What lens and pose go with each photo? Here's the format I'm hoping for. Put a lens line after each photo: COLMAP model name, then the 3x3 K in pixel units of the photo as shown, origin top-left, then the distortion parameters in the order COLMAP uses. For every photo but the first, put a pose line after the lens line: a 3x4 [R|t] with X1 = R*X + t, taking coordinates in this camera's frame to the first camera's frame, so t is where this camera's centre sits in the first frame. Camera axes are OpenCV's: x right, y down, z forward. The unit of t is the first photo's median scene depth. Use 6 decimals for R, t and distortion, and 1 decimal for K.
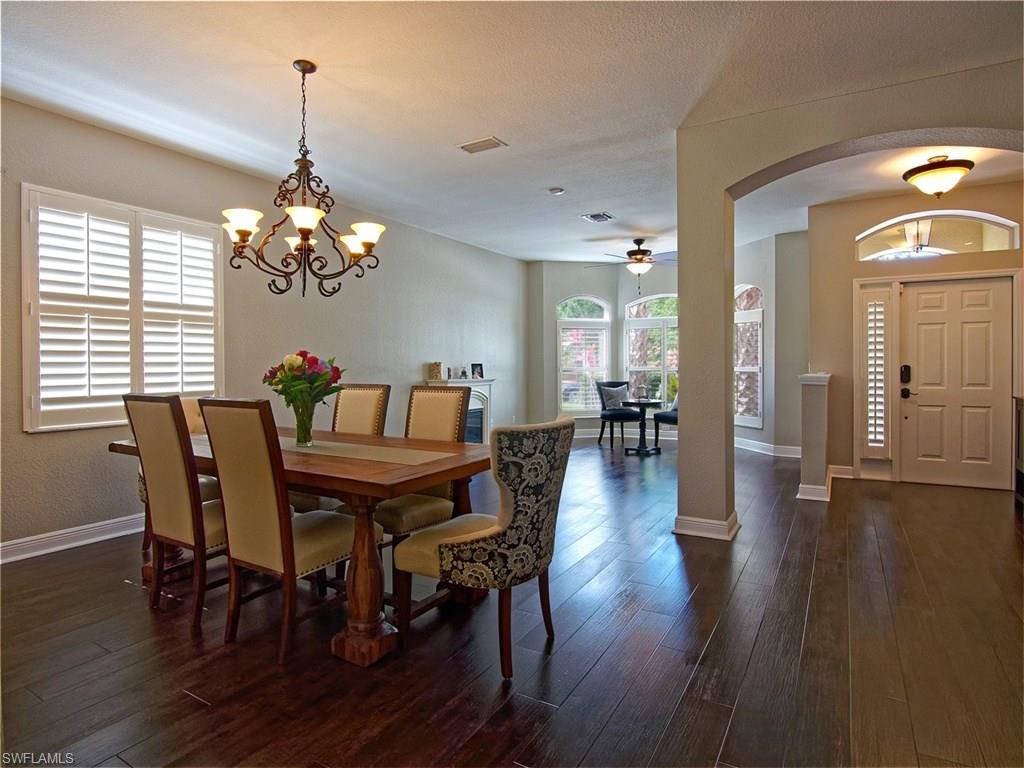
lens RADIAL K [[559.3, 0, 515.5], [0, 559.3, 369.2], [0, 0, 1]] dist [-0.004150, -0.013031]
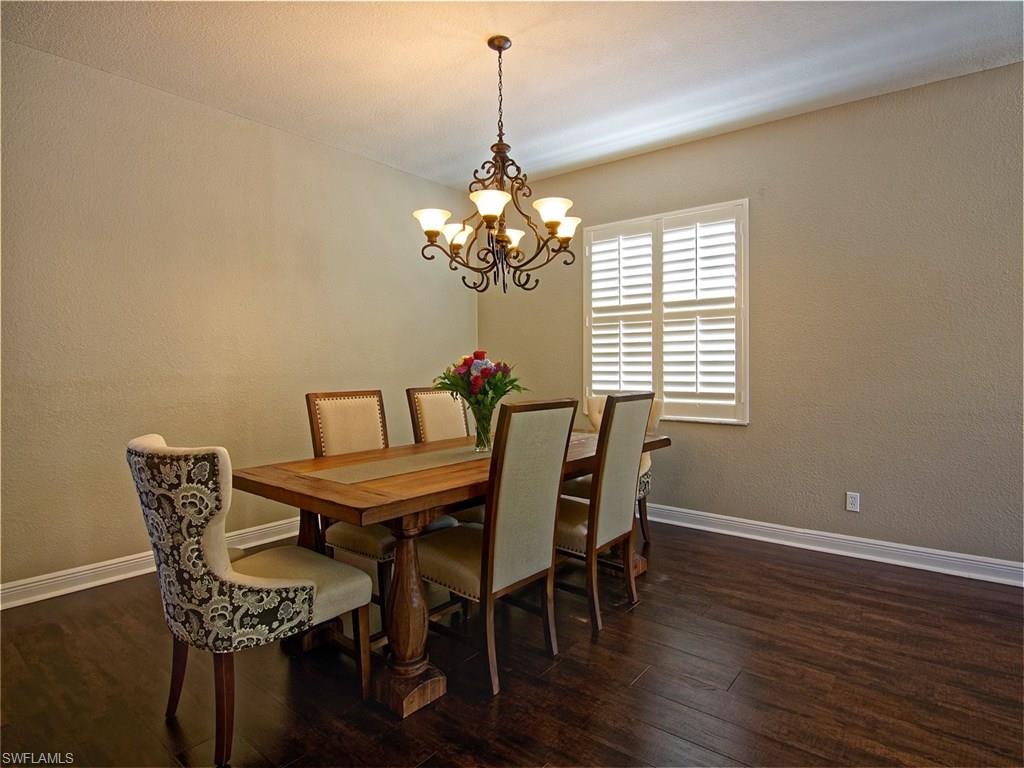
lens RADIAL K [[559.3, 0, 515.5], [0, 559.3, 369.2], [0, 0, 1]] dist [-0.004150, -0.013031]
pose [[-0.150033, 0.017674, -0.988523, 0.420379], [-0.004196, 0.999820, 0.018513, -0.016644], [0.988672, 0.006926, -0.149932, 0.906687]]
